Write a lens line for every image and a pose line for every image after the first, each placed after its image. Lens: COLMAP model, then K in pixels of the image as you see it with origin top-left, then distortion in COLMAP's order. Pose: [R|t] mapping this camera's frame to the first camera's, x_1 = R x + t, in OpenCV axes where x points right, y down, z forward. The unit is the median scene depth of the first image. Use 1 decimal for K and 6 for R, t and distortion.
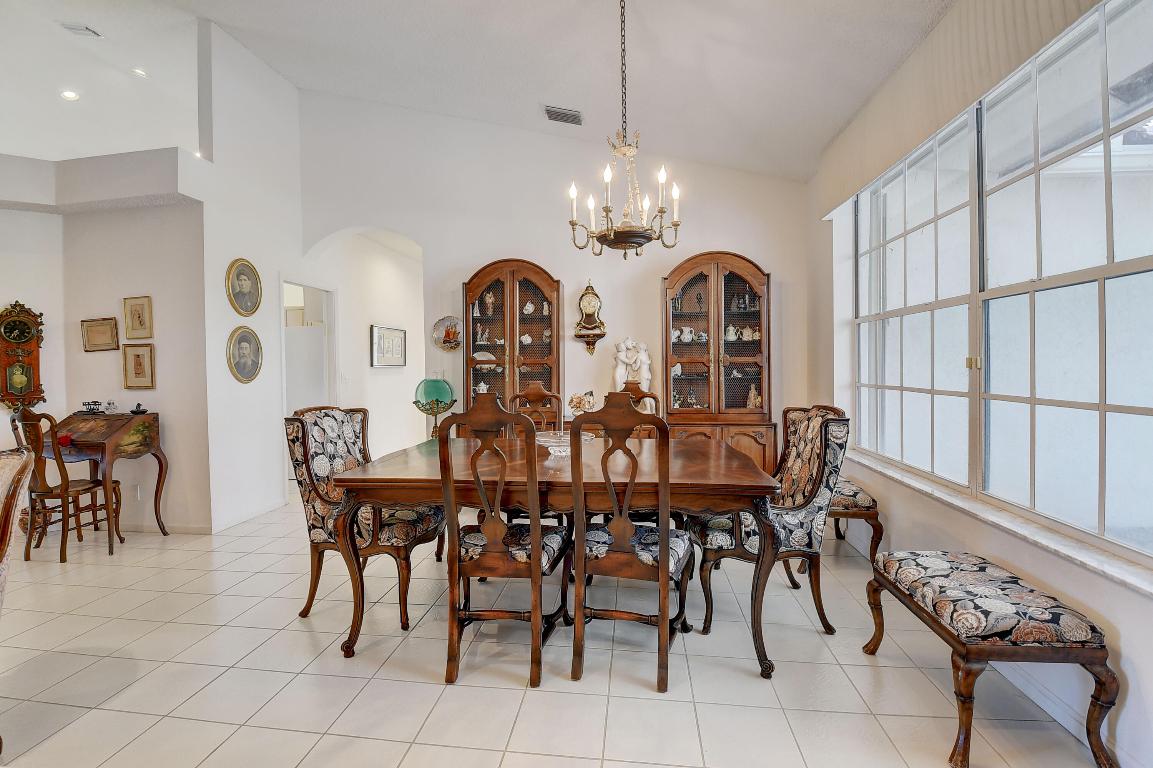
lens RADIAL K [[504.8, 0, 556.4], [0, 504.8, 367.5], [0, 0, 1]] dist [-0.001354, -0.017139]
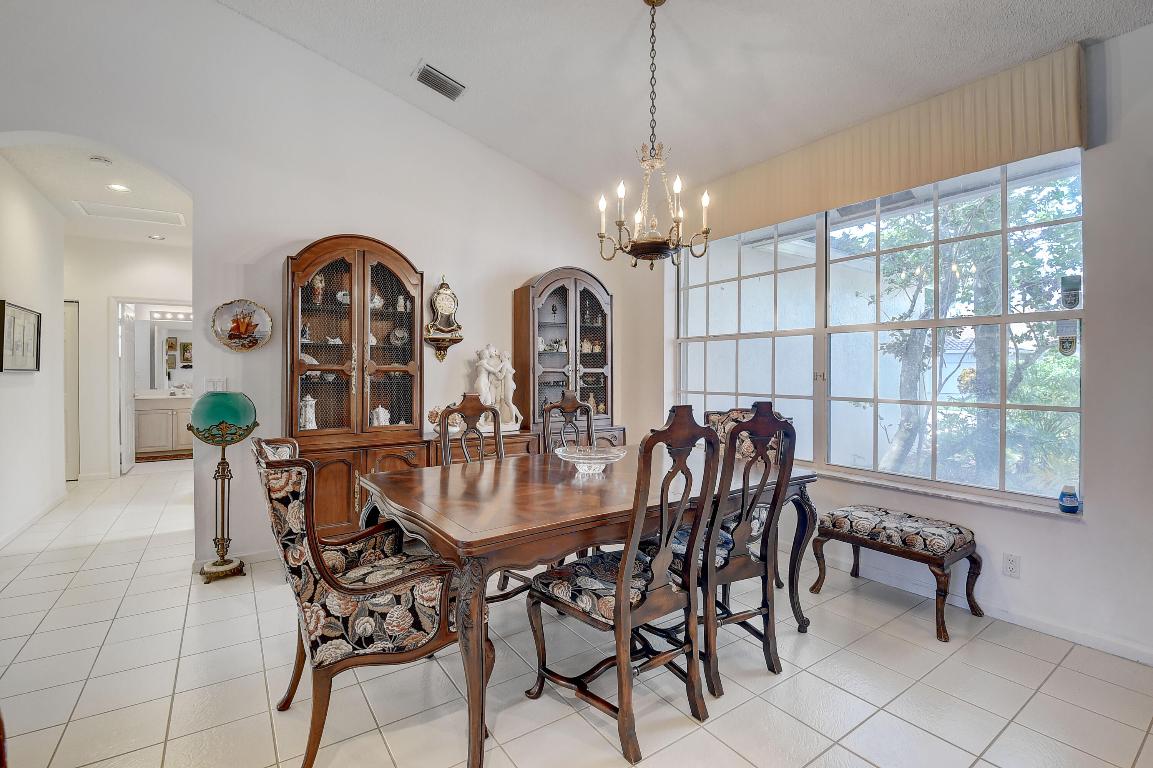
lens RADIAL K [[504.8, 0, 607.4], [0, 504.8, 367.2], [0, 0, 1]] dist [-0.001354, -0.017139]
pose [[0.742622, 0.021687, 0.669360, -0.338660], [-0.008659, 0.999703, -0.022783, 0.002410], [-0.669655, 0.011123, 0.742589, 0.175774]]
